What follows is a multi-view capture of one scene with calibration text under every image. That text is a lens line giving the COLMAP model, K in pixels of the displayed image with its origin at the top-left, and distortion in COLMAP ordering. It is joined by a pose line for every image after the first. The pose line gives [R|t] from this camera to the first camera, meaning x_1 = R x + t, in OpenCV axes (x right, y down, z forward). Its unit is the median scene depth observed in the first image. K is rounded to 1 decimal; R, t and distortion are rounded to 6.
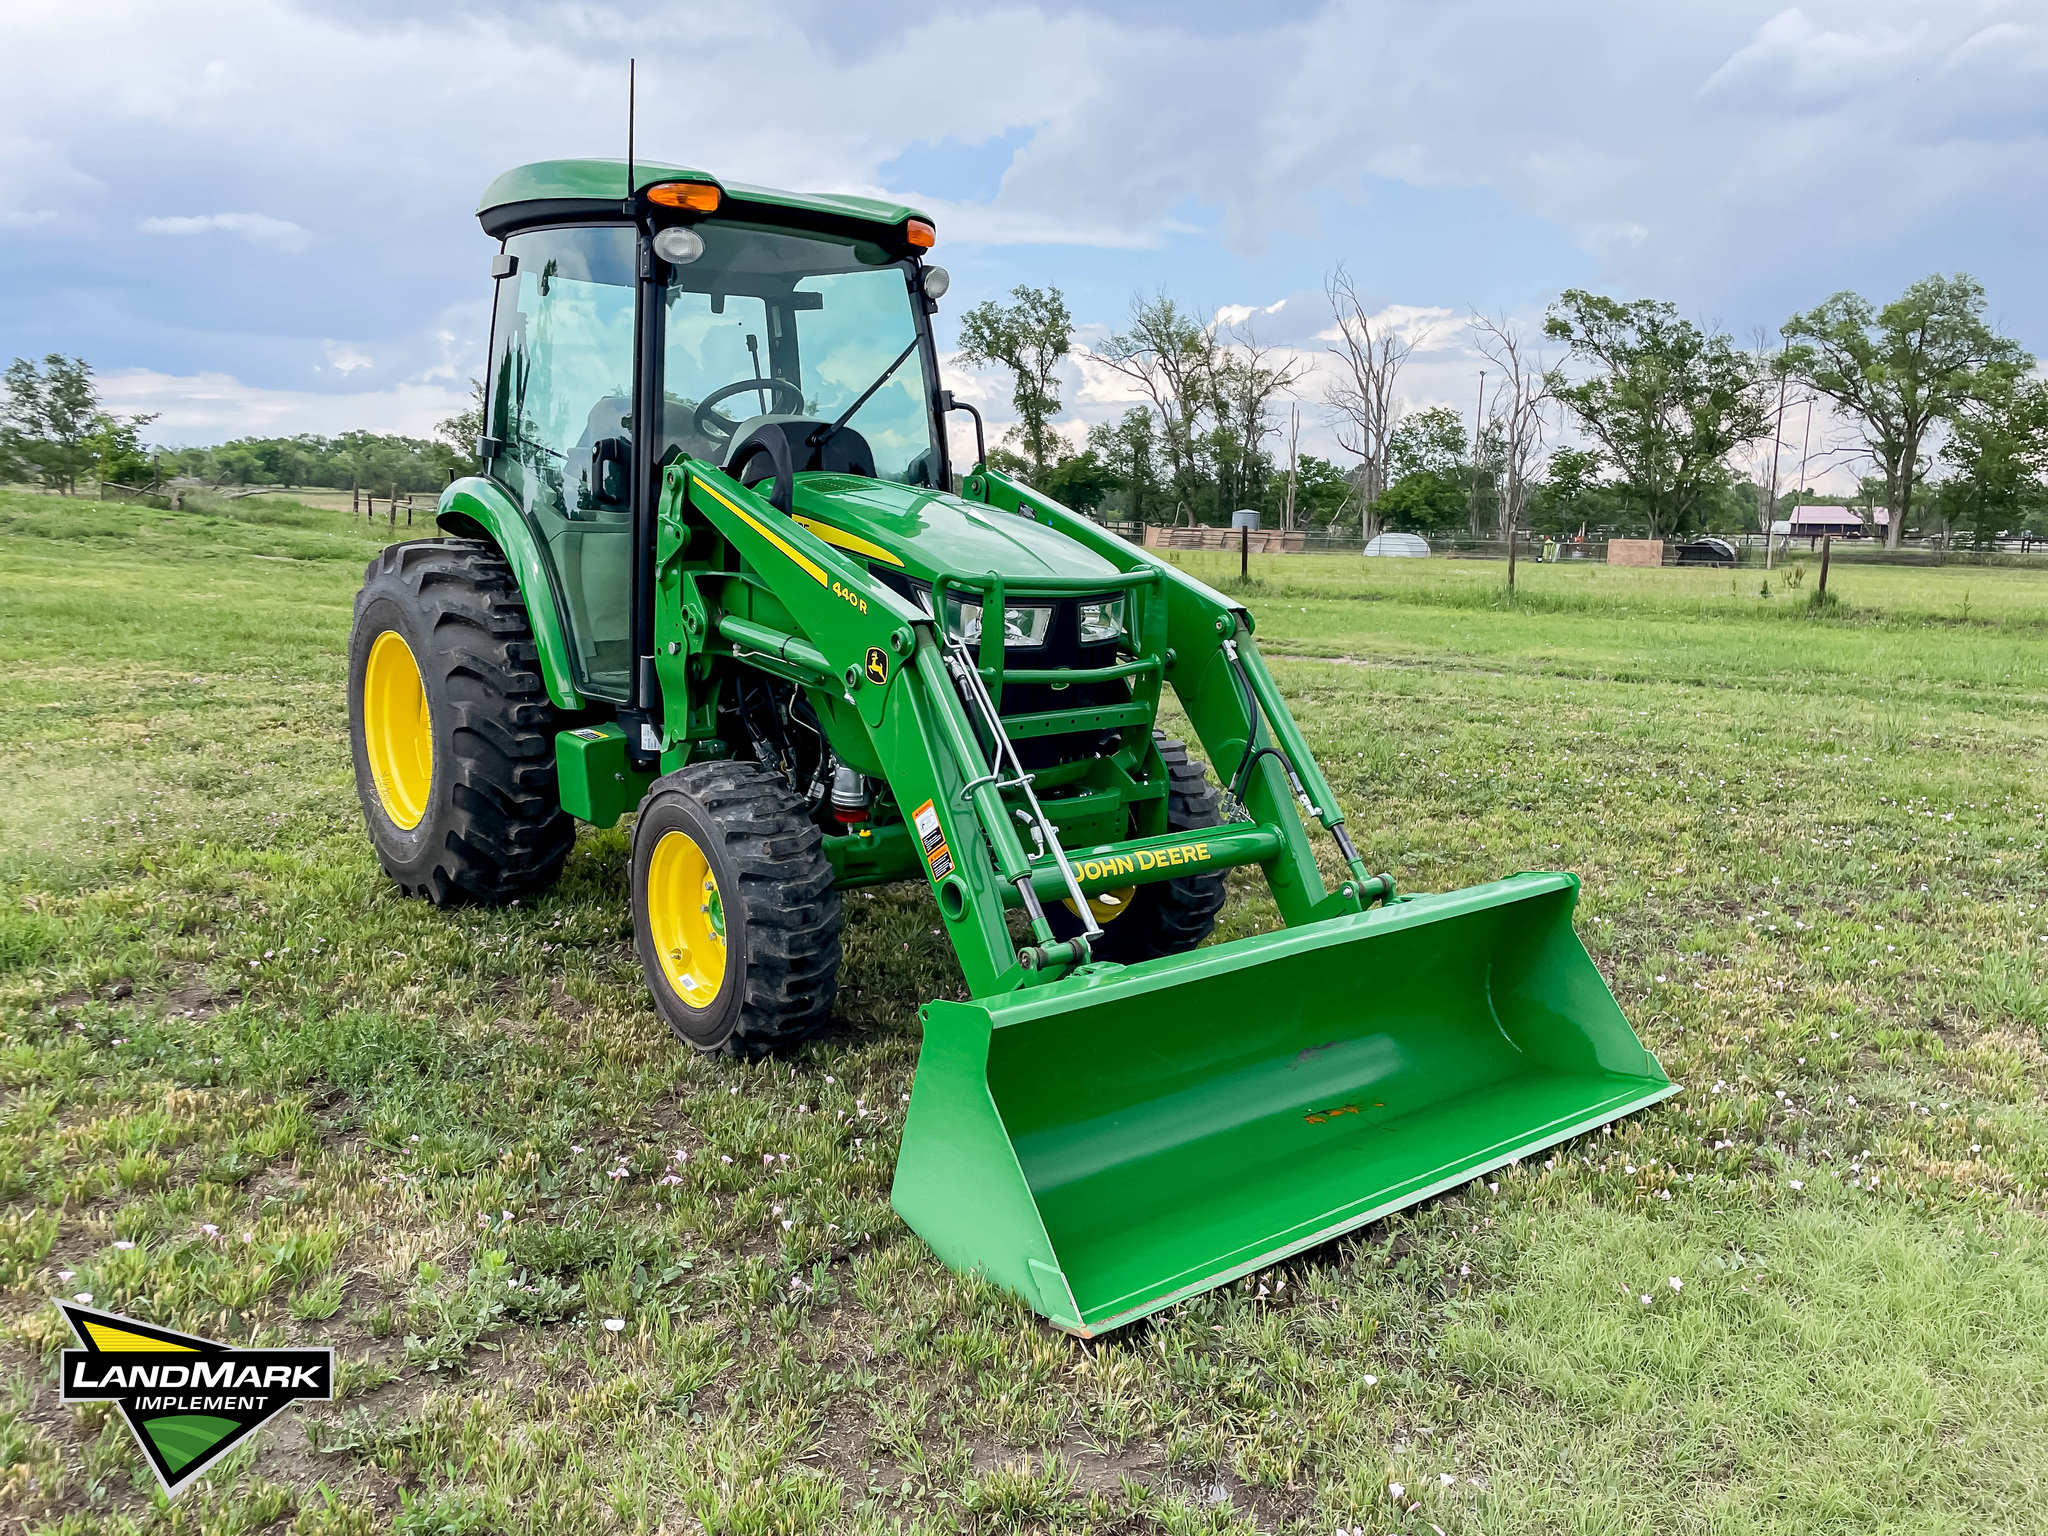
lens RADIAL K [[1544.0, 0, 1021.9], [0, 1544.0, 760.8], [0, 0, 1]] dist [0.087655, -0.118213]
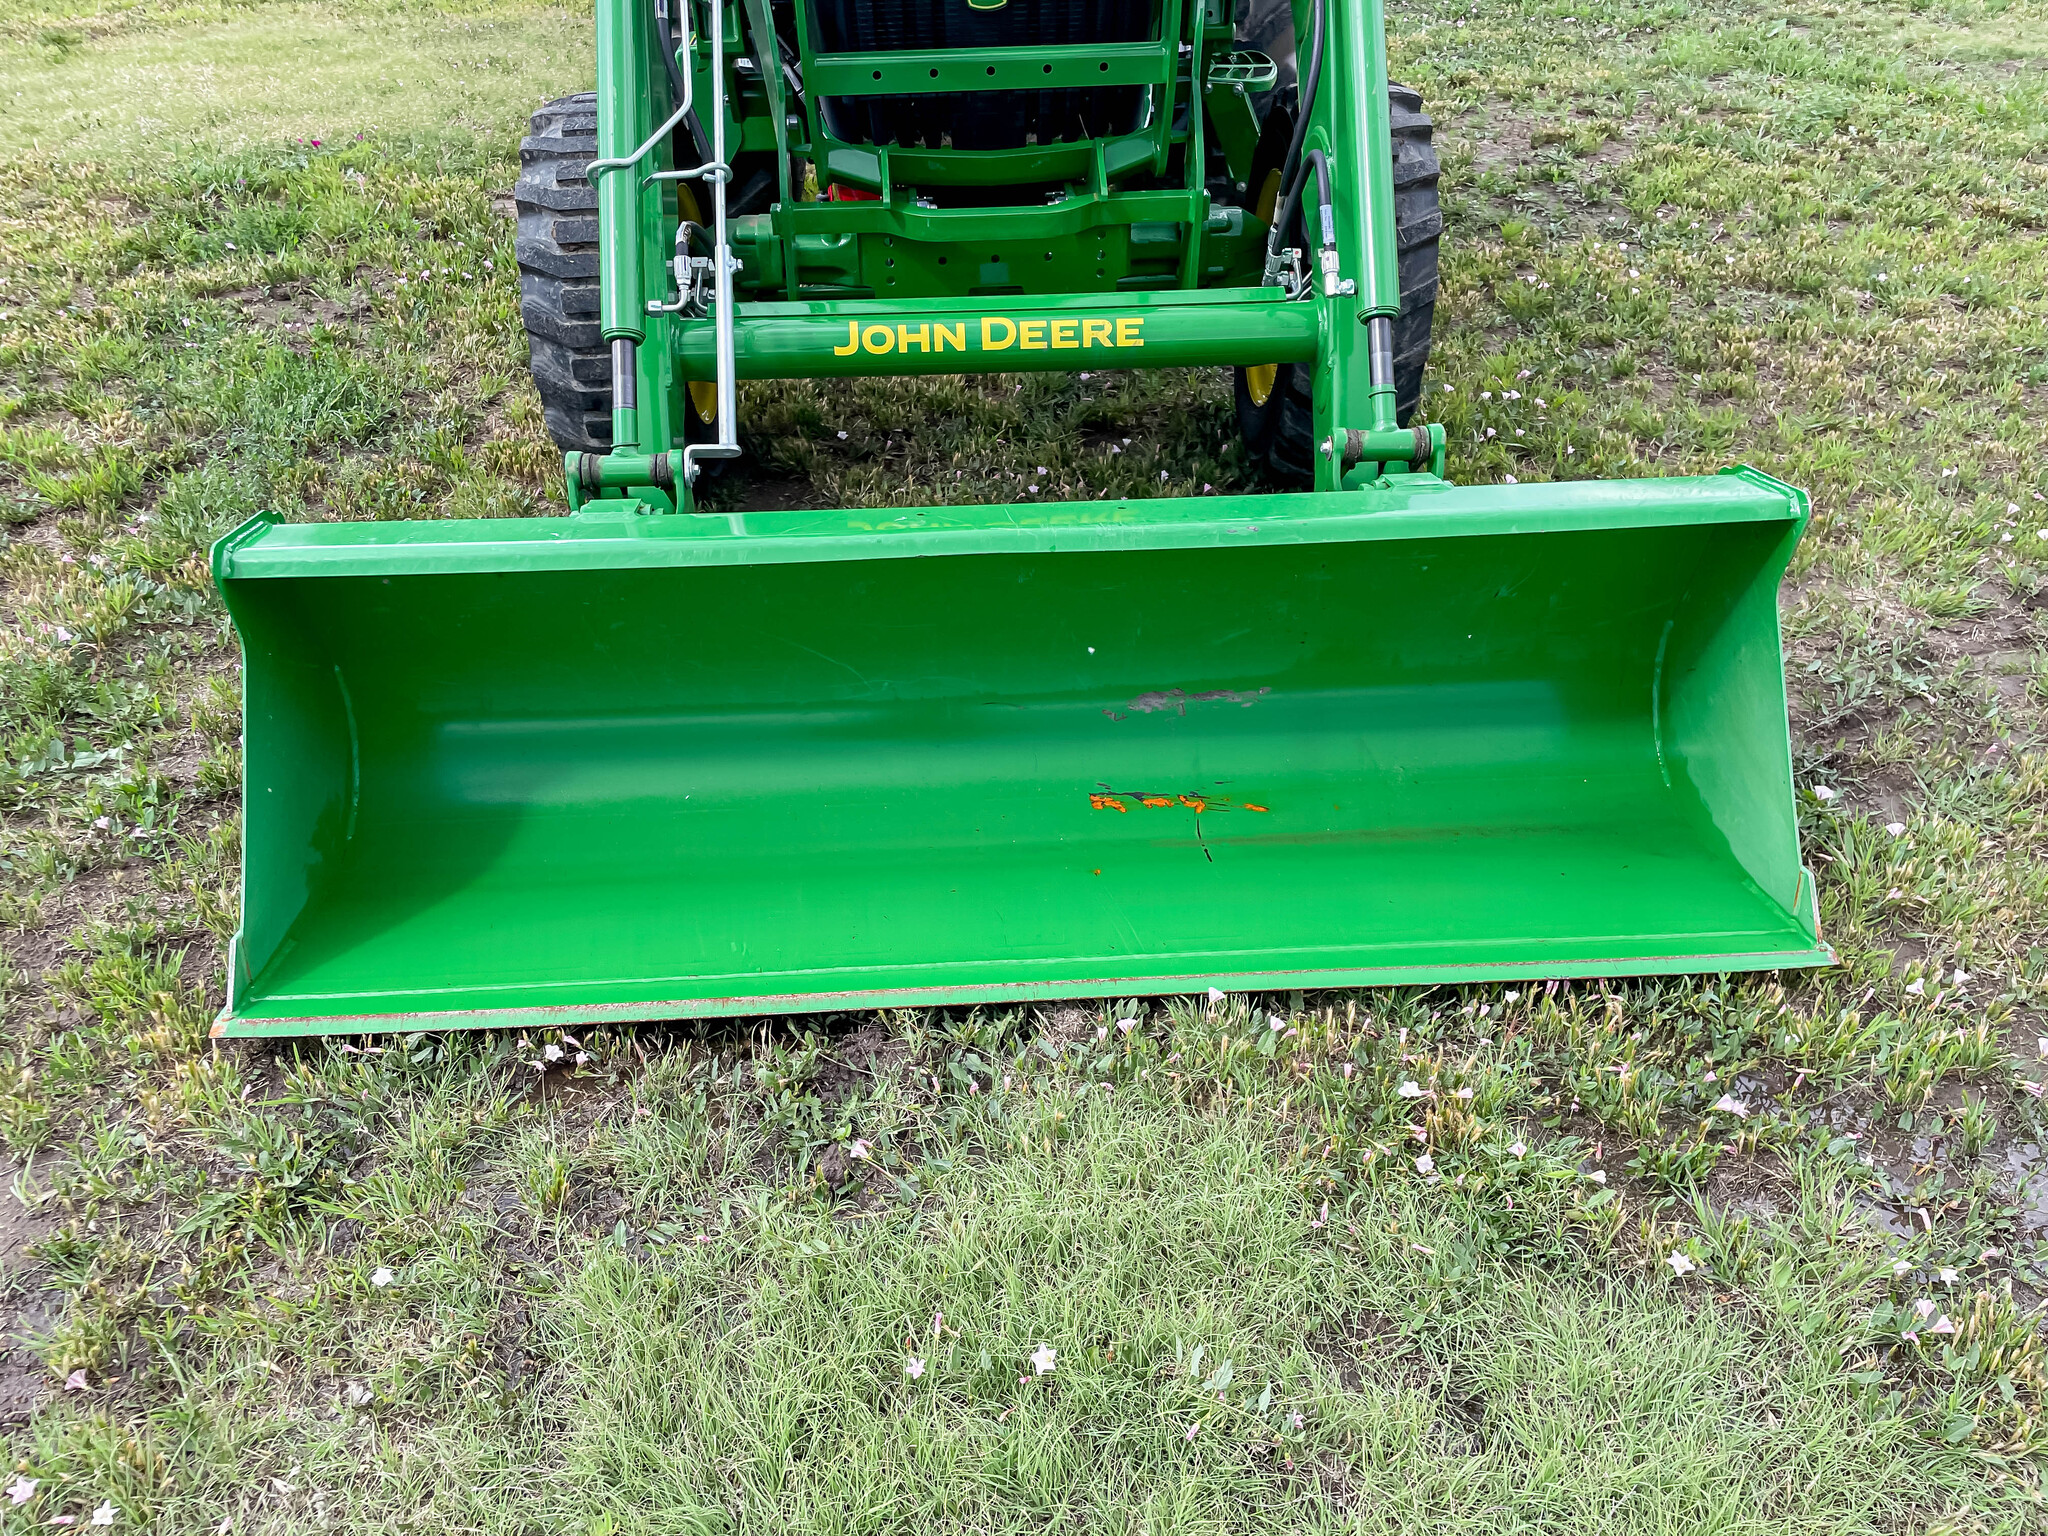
lens RADIAL K [[1558.9, 0, 1014.5], [0, 1558.9, 772.0], [0, 0, 1]] dist [0.083010, -0.109183]
pose [[0.803804, 0.303811, -0.511467, 0.402626], [-0.067030, 0.900539, 0.429578, -0.040770], [0.591106, -0.311012, 0.744221, 0.437847]]
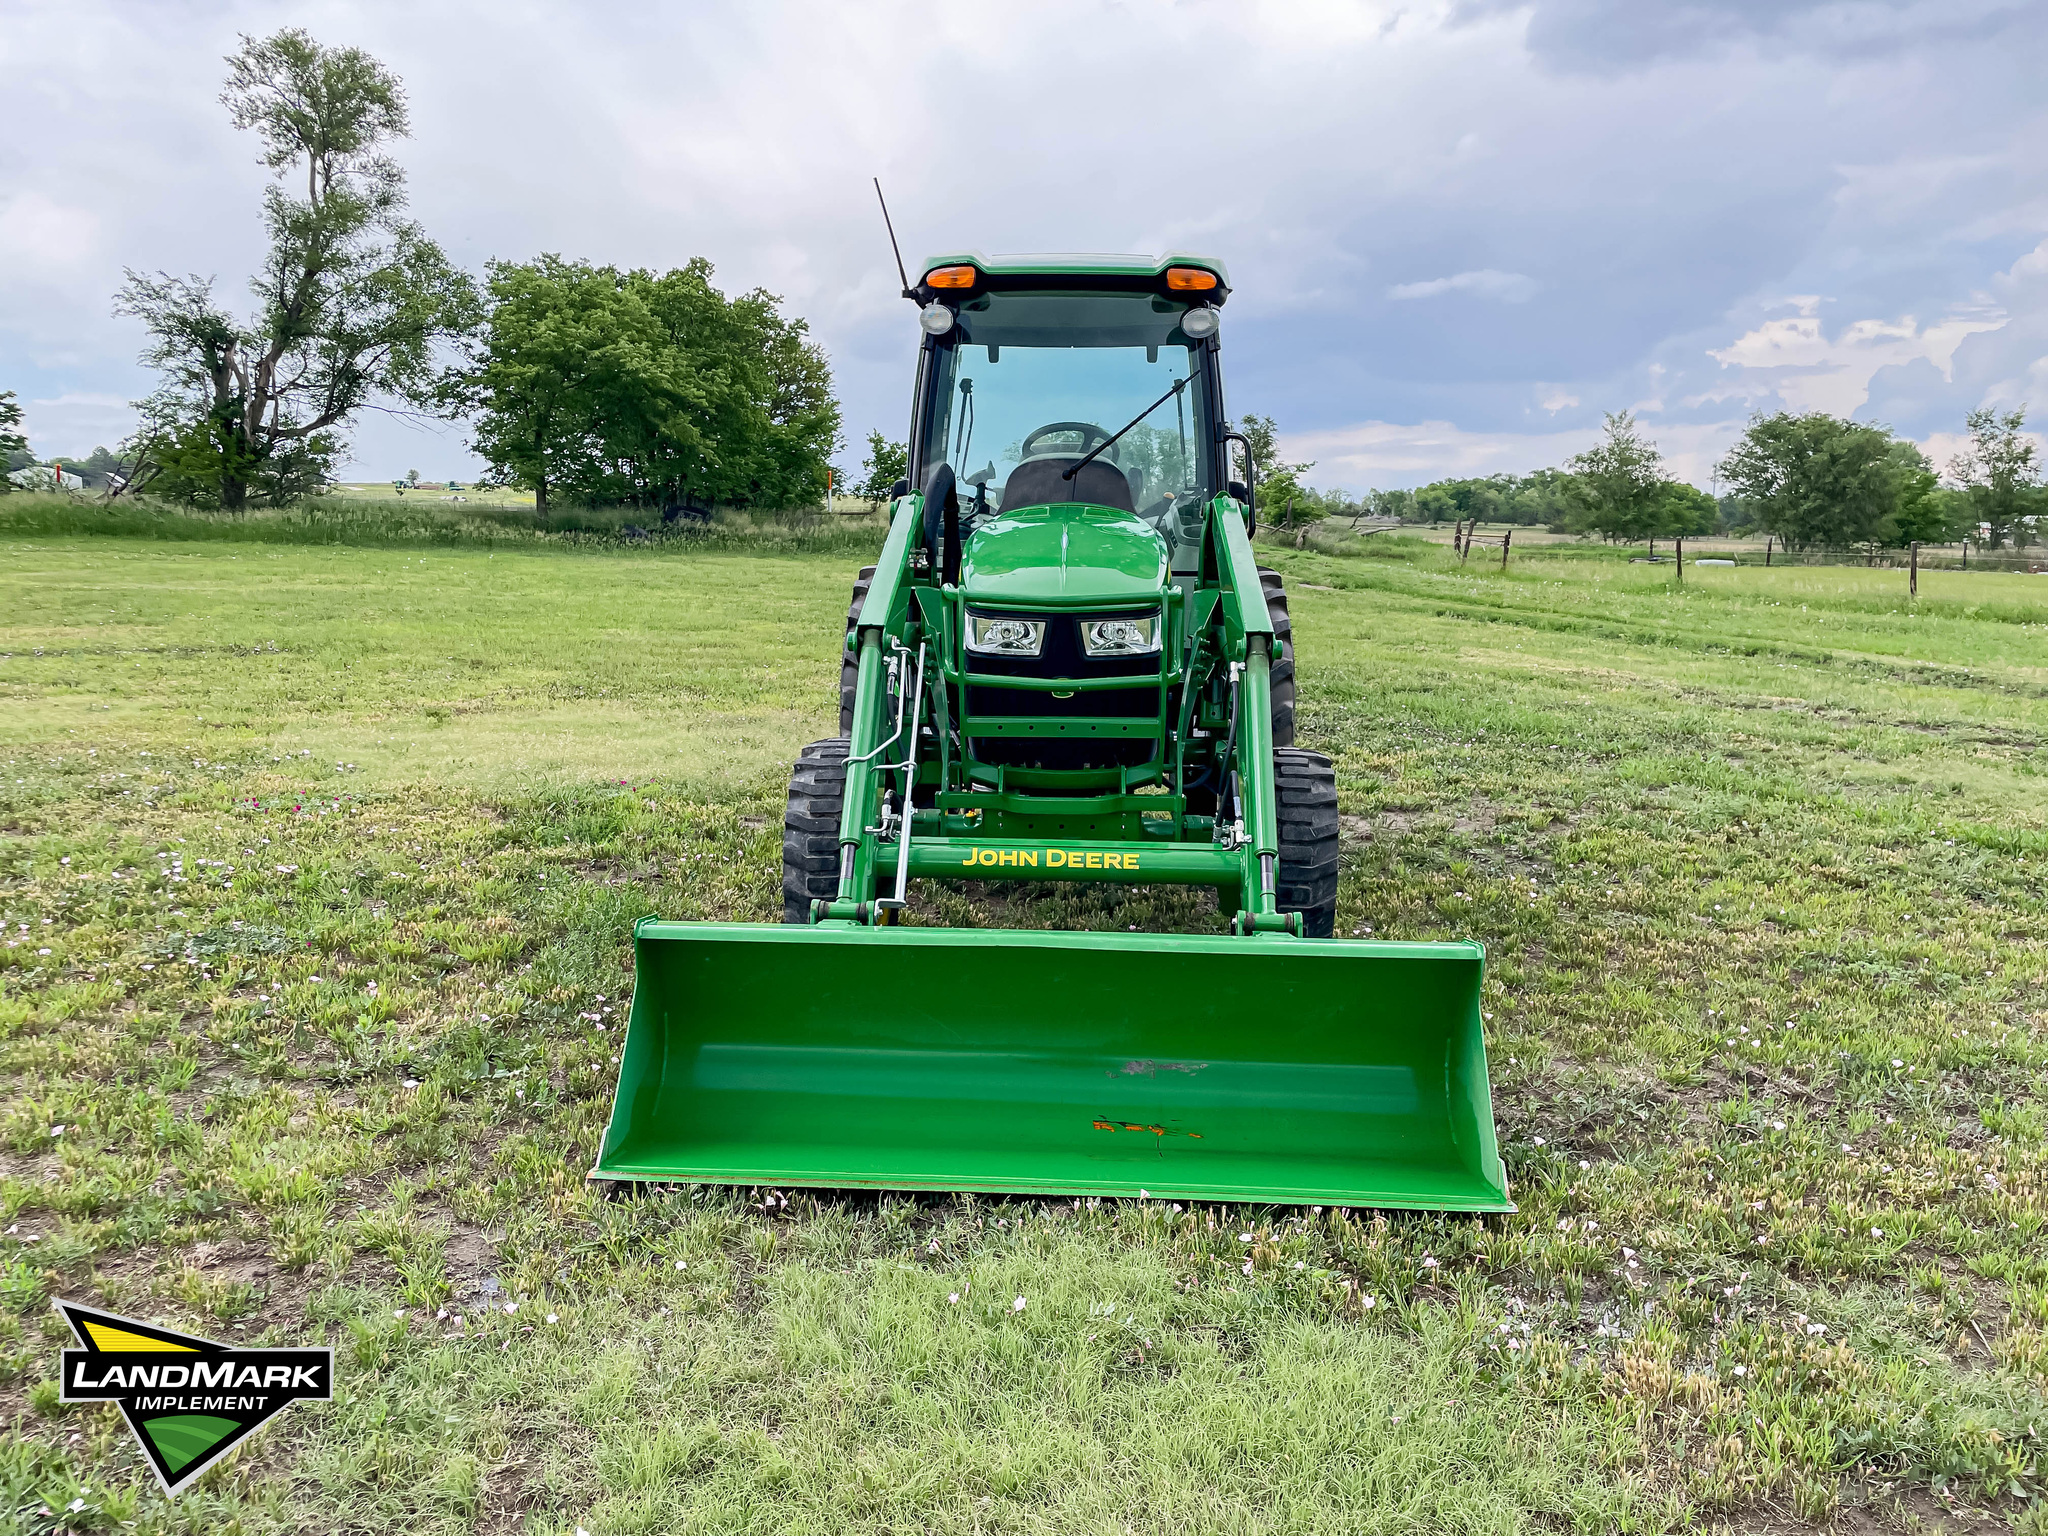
lens RADIAL K [[1544.0, 0, 1021.9], [0, 1544.0, 760.8], [0, 0, 1]] dist [0.087655, -0.118213]
pose [[0.745193, 0.092154, -0.660451, 0.678884], [-0.106252, 0.994161, 0.018831, -0.018305], [0.658330, 0.056142, 0.750633, 0.157908]]
